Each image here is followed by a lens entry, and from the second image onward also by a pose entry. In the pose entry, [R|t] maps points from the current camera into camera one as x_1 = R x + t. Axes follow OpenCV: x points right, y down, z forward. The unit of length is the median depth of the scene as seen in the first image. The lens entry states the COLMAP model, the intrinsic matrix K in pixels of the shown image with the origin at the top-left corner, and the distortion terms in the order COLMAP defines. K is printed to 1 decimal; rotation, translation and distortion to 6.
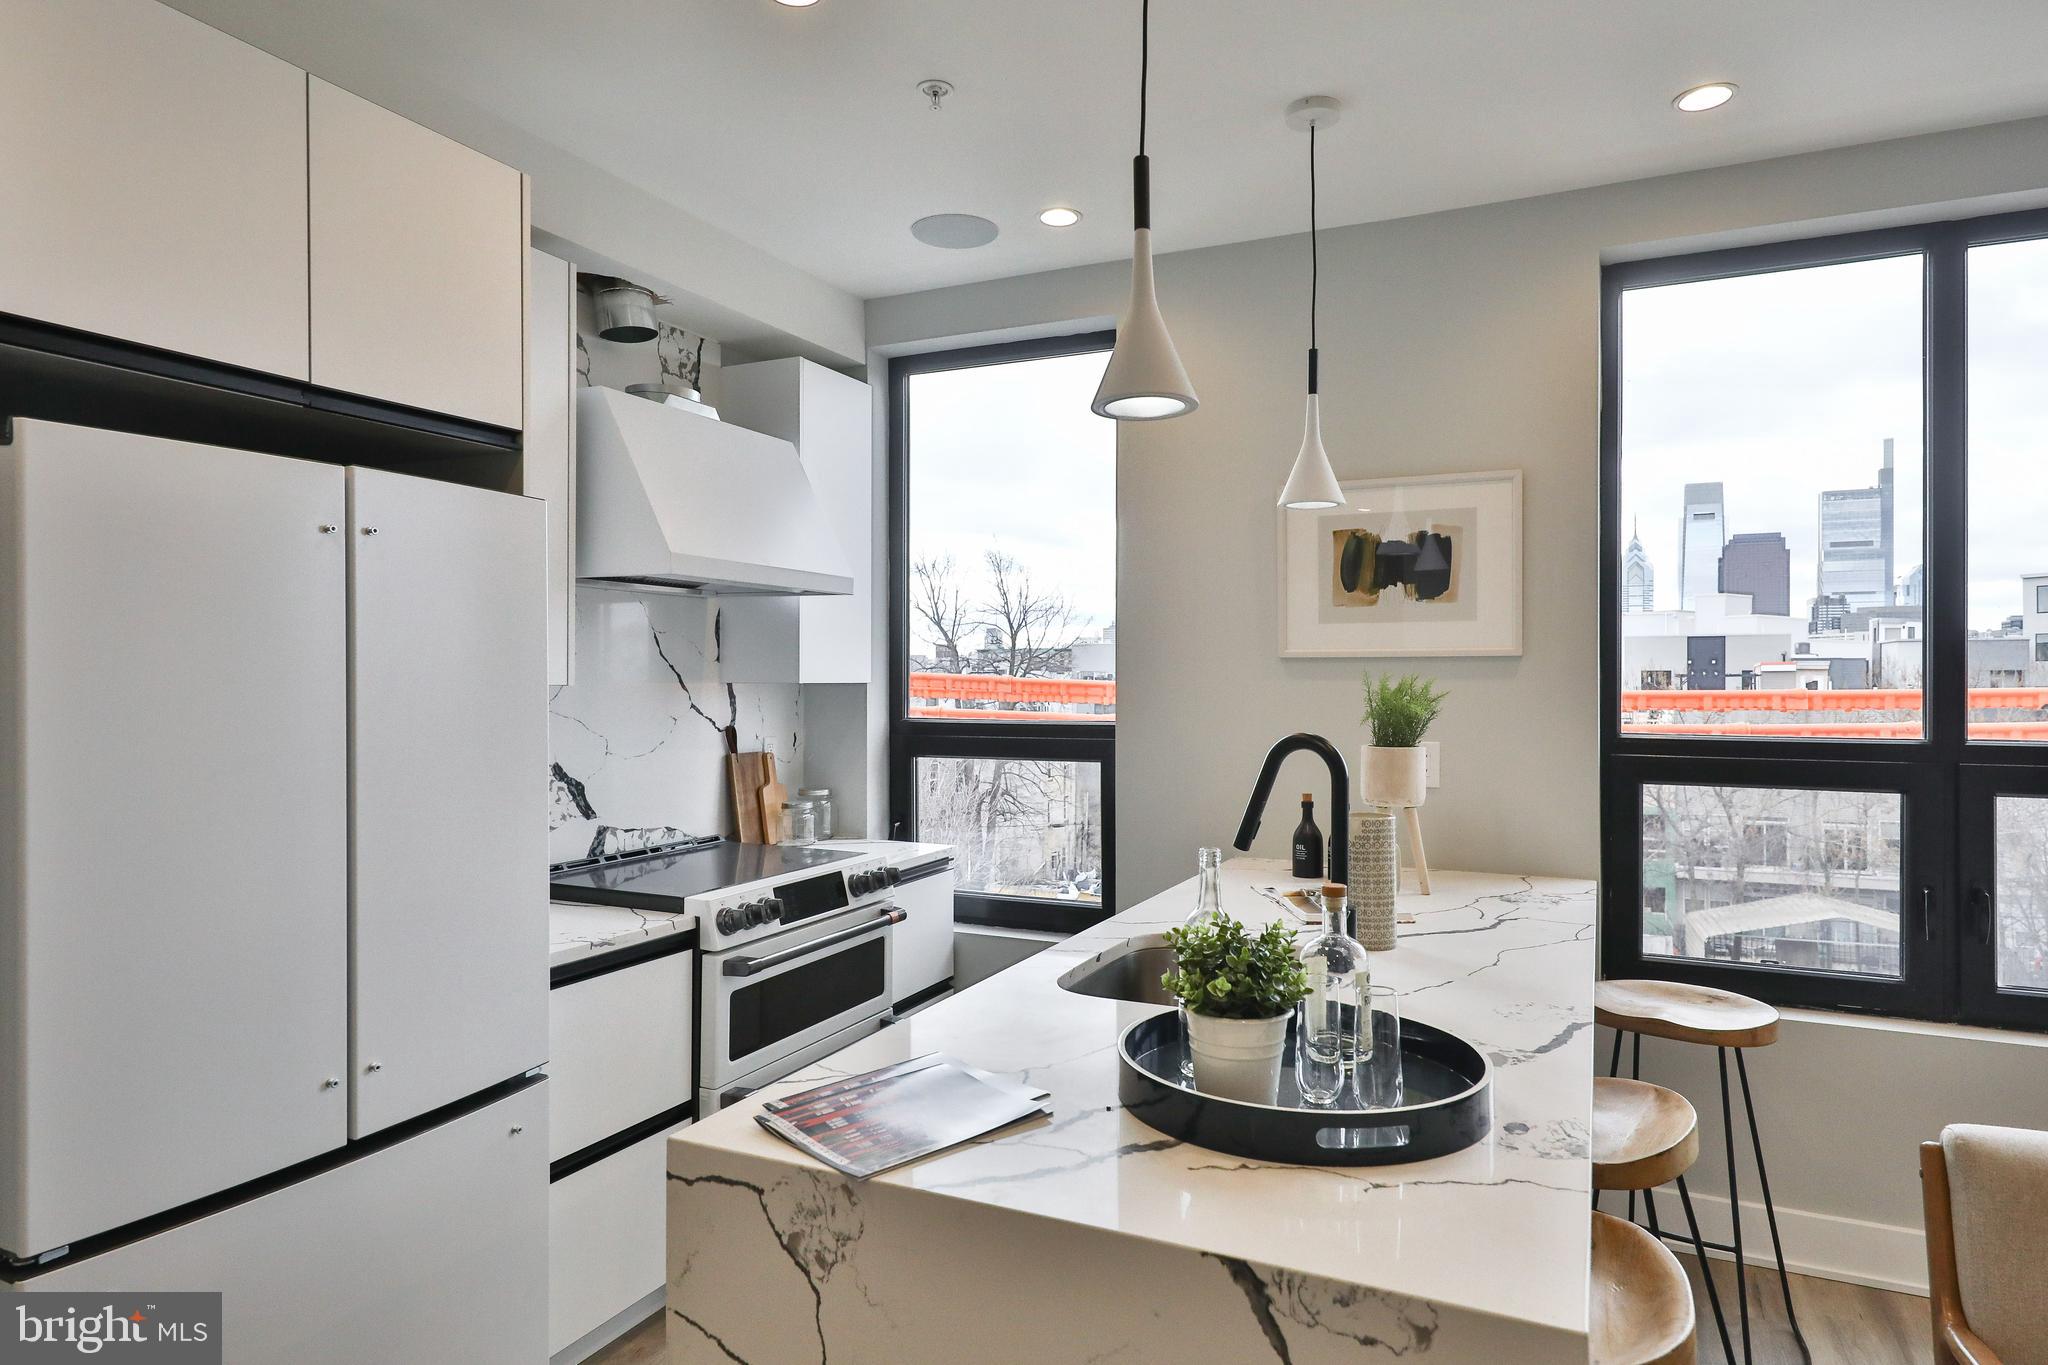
lens RADIAL K [[1191.6, 0, 1024.0], [0, 1191.6, 682.5], [0, 0, 1]] dist [0.004033, -0.000834]
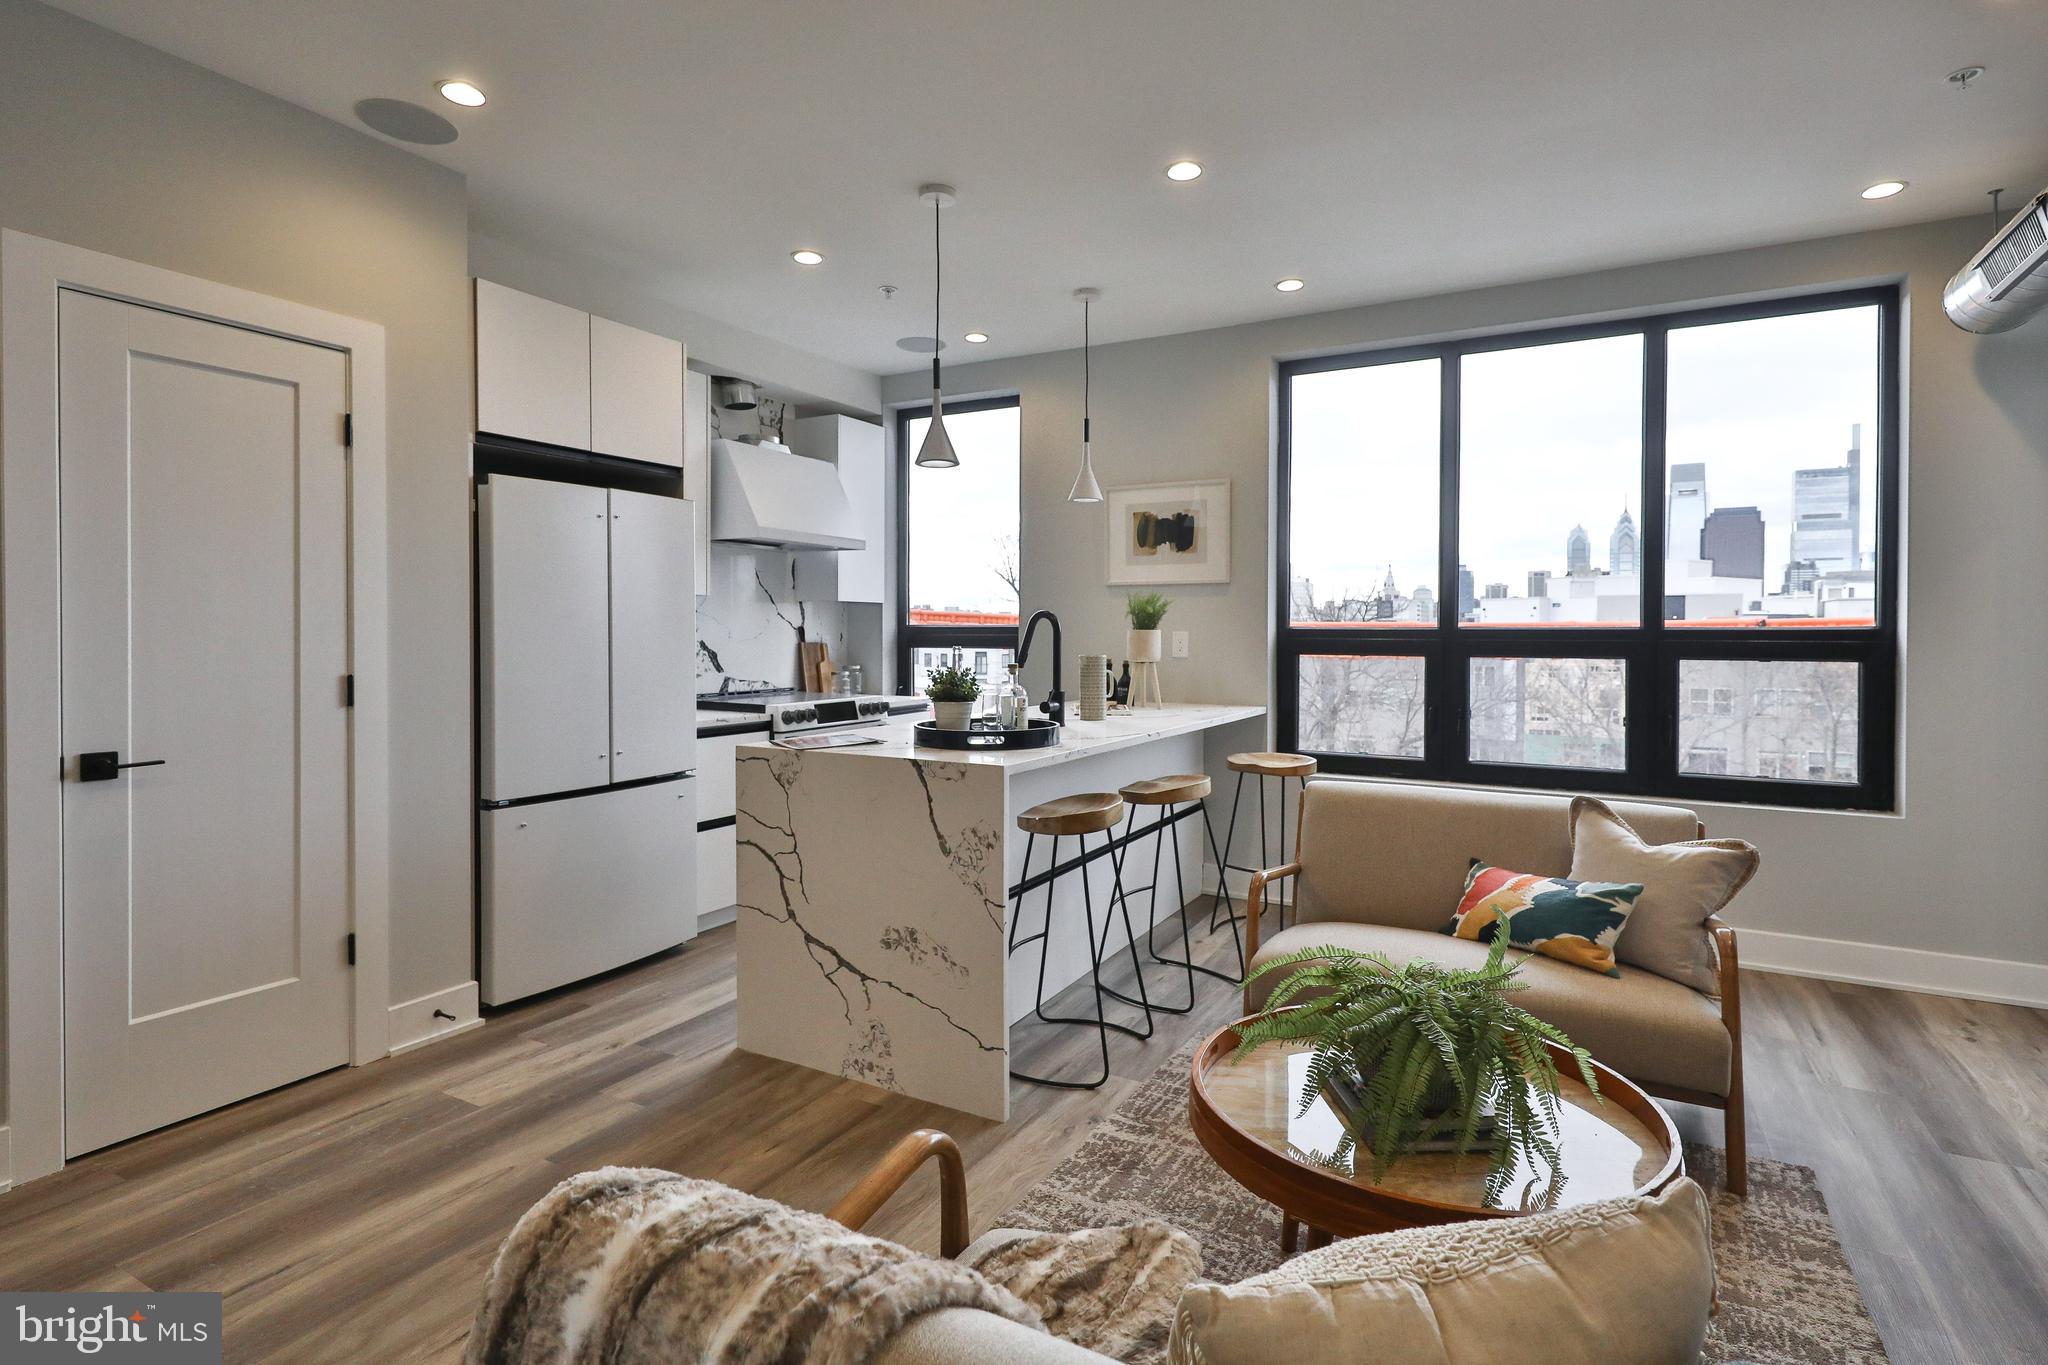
lens RADIAL K [[987.0, 0, 1038.3], [0, 987.0, 649.0], [0, 0, 1]] dist [0.000817, 0.000010]
pose [[0.998469, 0.003249, -0.055226, 0.207975], [-0.002423, 0.999885, 0.015004, 0.054766], [0.055268, -0.014847, 0.998361, -0.486737]]
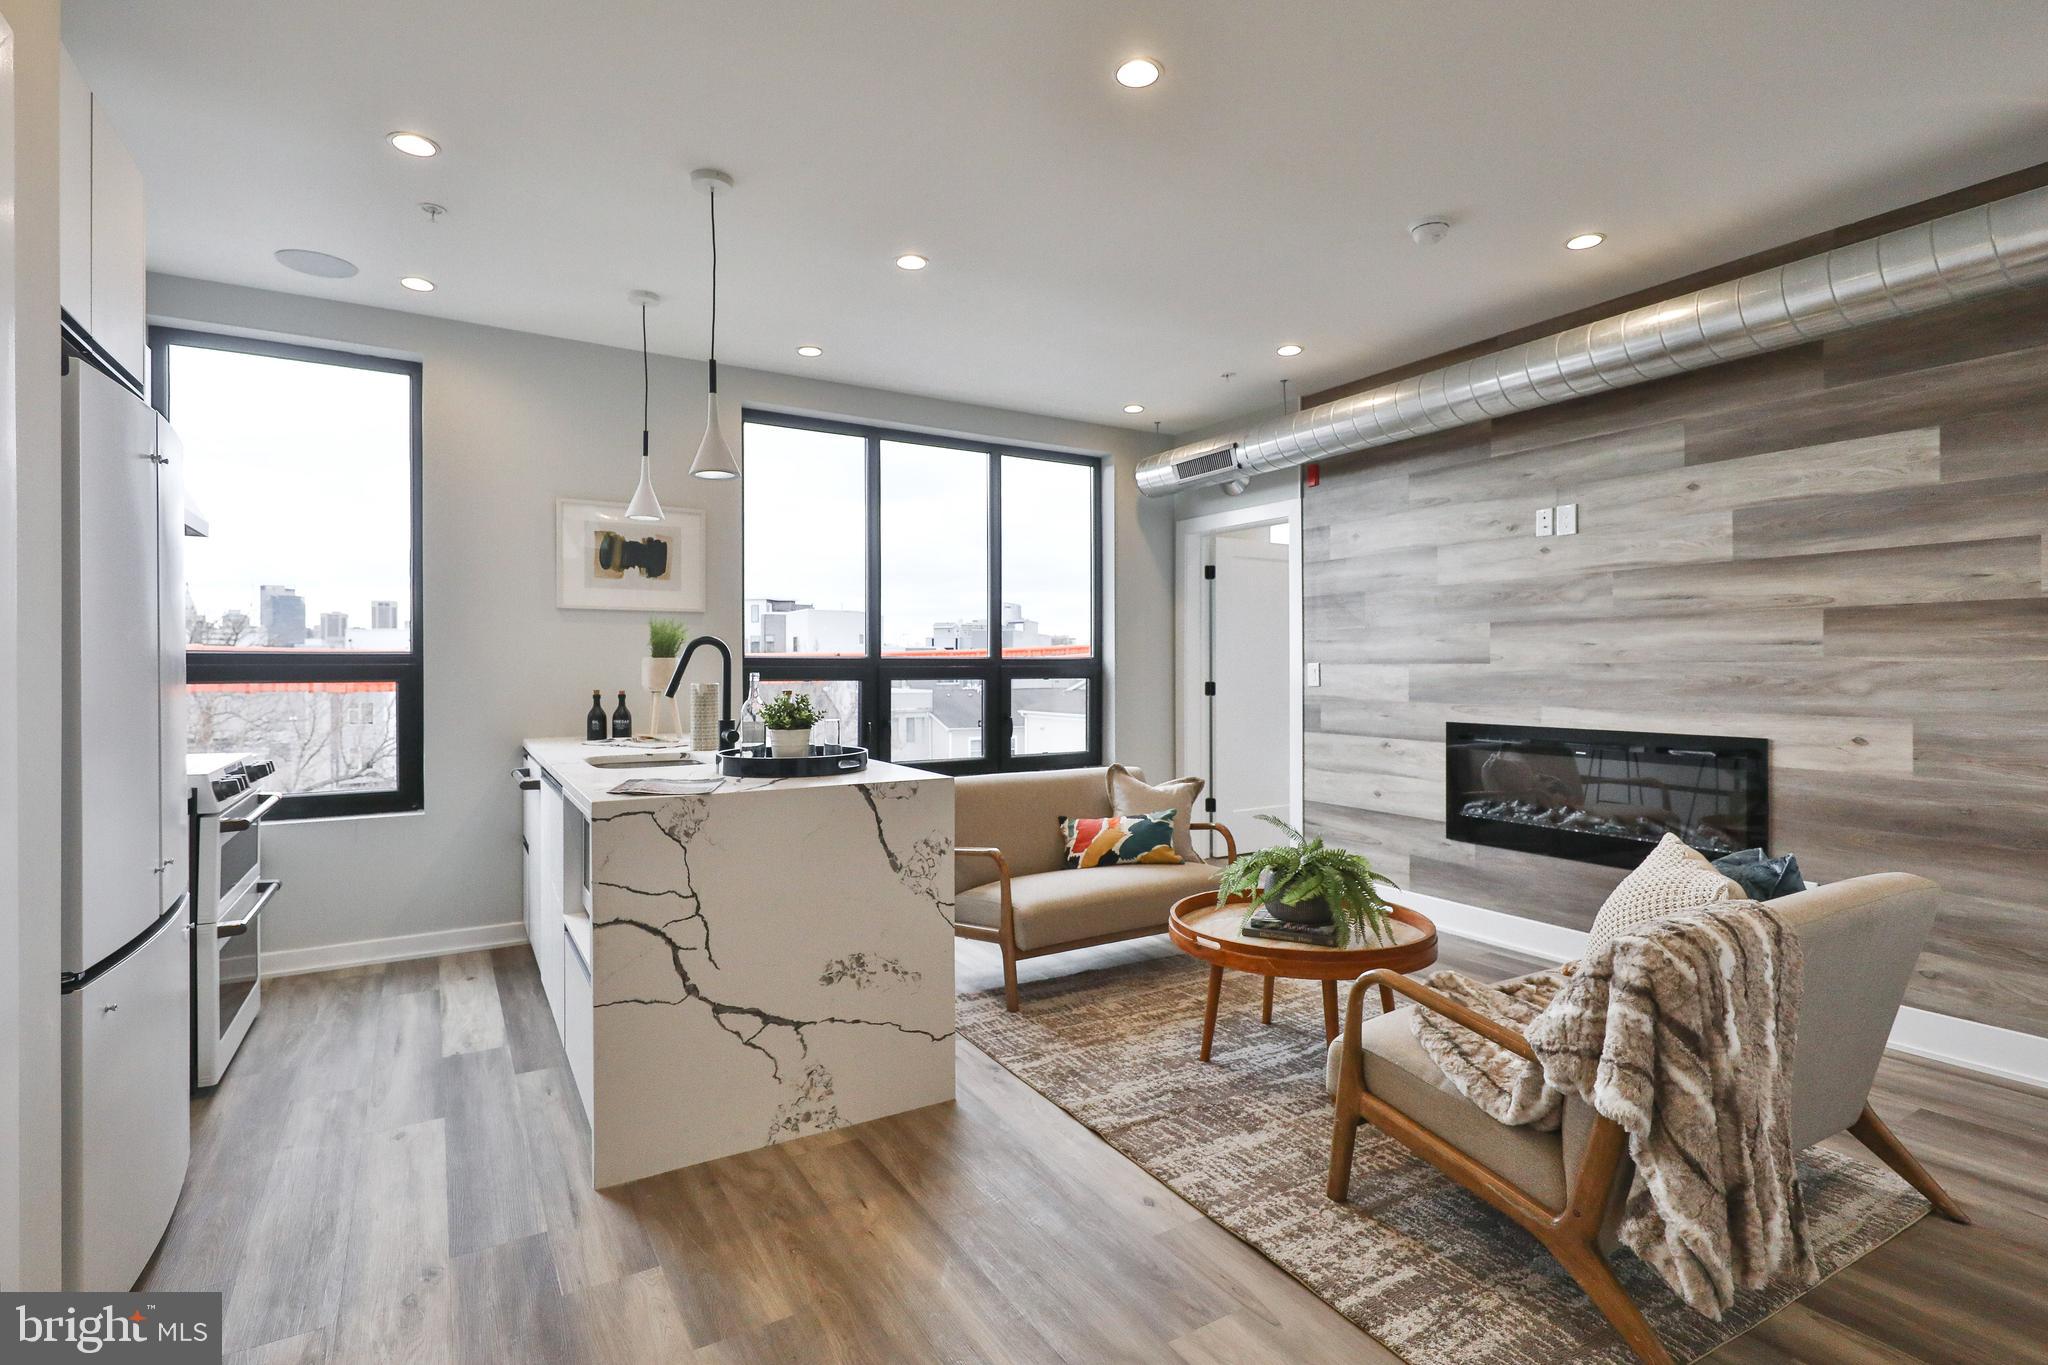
lens RADIAL K [[973.7, 0, 1038.8], [0, 973.7, 673.3], [0, 0, 1]] dist [0.002152, 0.000201]
pose [[0.547633, -0.006096, 0.836697, -0.540854], [0.001802, 0.999980, 0.006106, 0.062078], [-0.836717, -0.001836, 0.547633, -0.242120]]
